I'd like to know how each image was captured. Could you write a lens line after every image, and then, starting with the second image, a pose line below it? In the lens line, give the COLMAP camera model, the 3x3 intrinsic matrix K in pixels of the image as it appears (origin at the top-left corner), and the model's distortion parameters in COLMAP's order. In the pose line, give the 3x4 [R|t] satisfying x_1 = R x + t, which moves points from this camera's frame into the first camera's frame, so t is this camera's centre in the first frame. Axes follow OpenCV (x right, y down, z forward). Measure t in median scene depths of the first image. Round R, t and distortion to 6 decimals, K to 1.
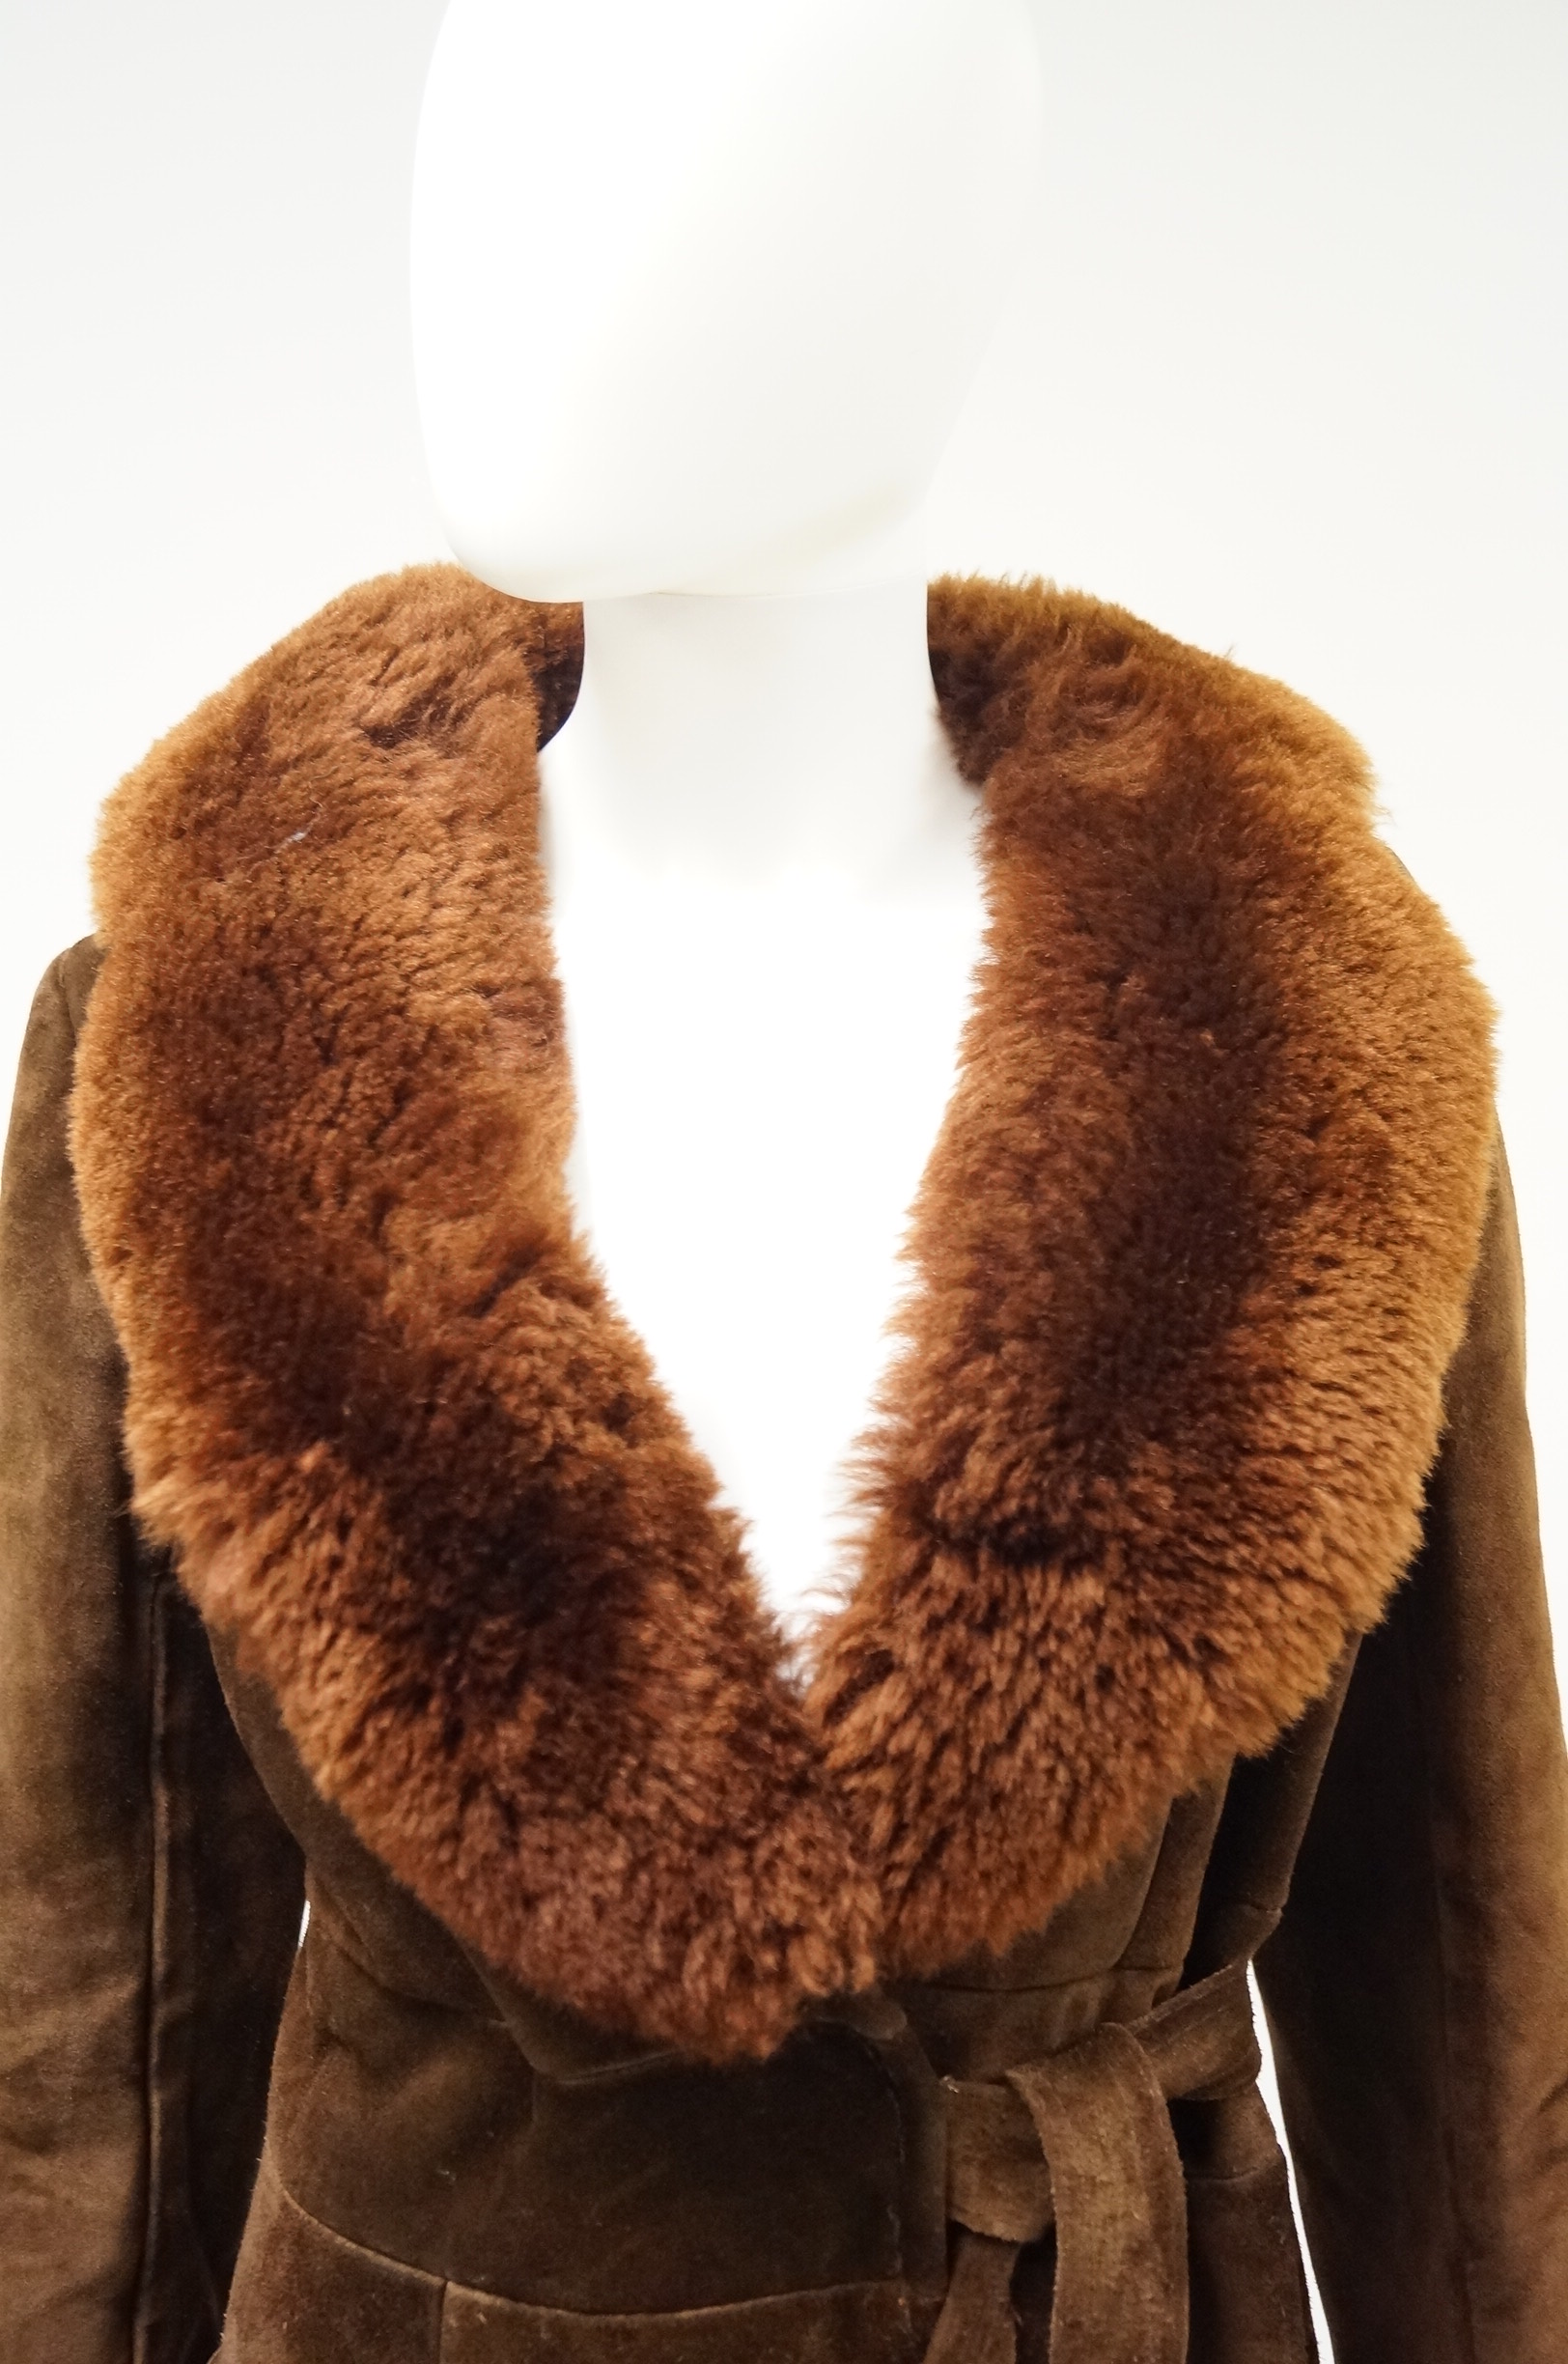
lens RADIAL K [[2273.0, 0, 784.0], [0, 2273.0, 1180.7], [0, 0, 1]] dist [-0.057728, 0.000000]
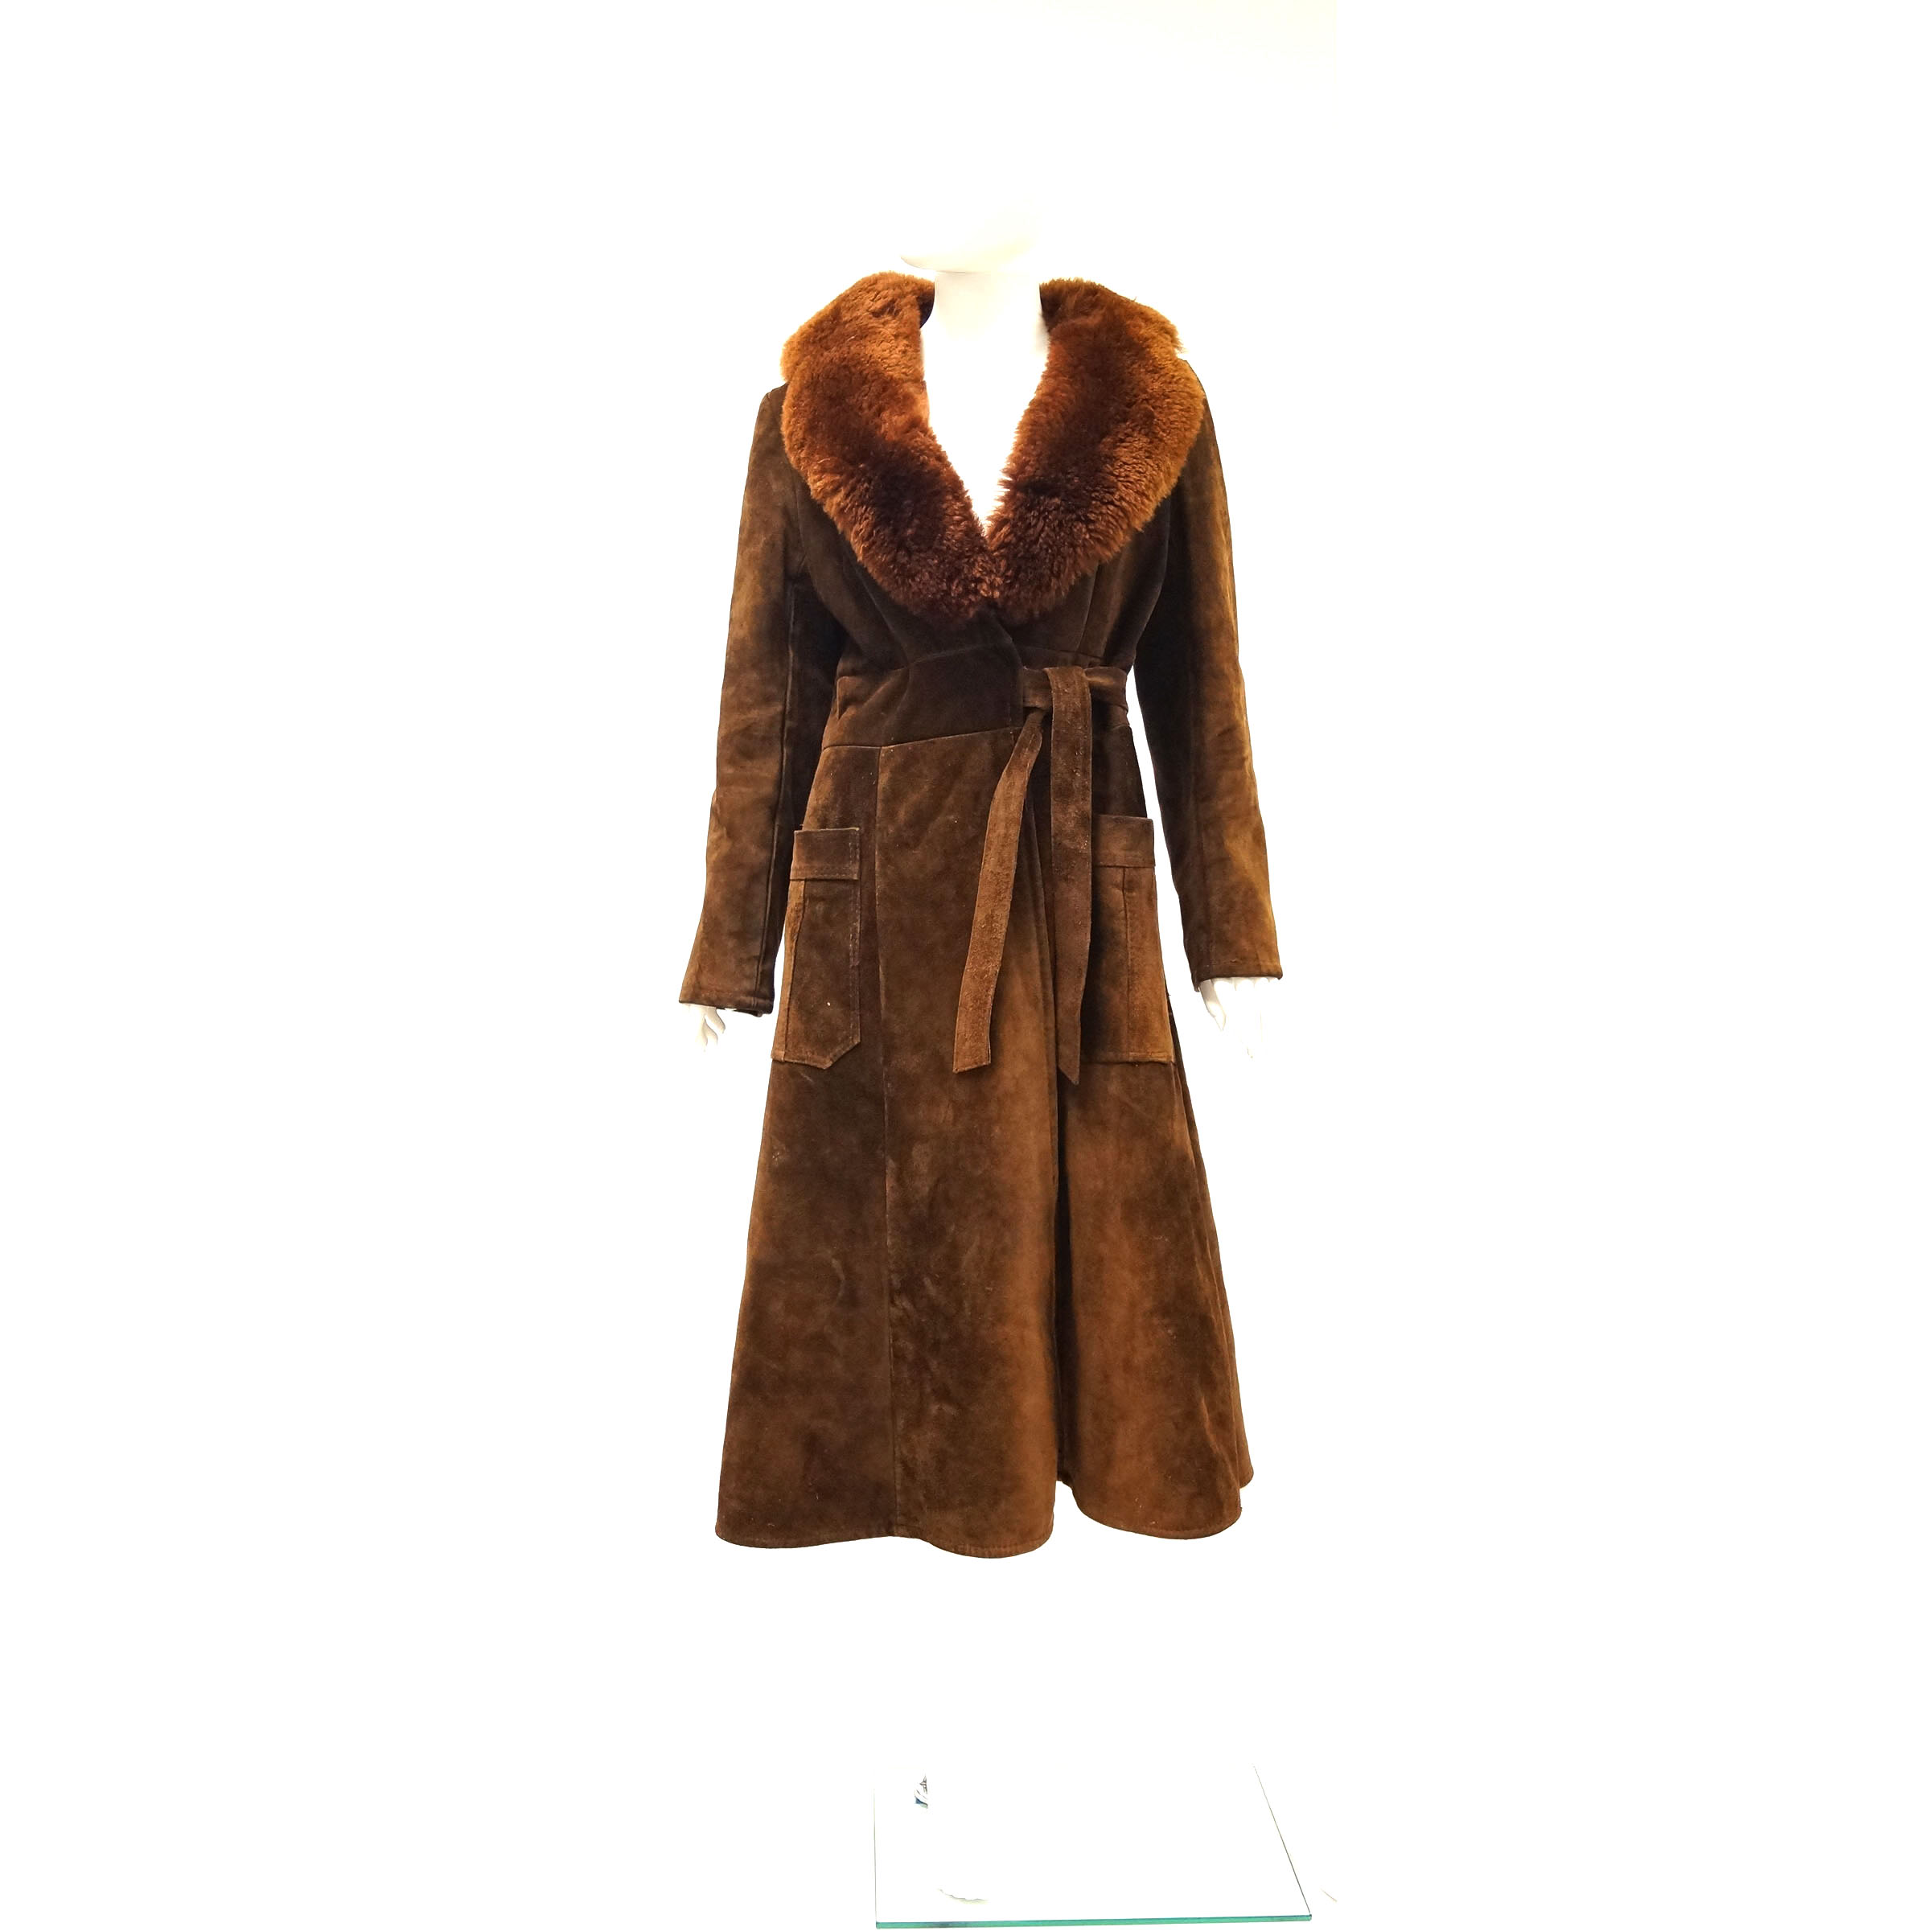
lens RADIAL K [[2192.0, 0, 968.1], [0, 2192.0, 966.1], [0, 0, 1]] dist [-0.010456, 0.000000]
pose [[0.997718, 0.021755, -0.063914, 0.225768], [-0.026087, 0.997362, -0.067736, 1.164448], [0.062272, 0.069249, 0.995654, -2.564583]]
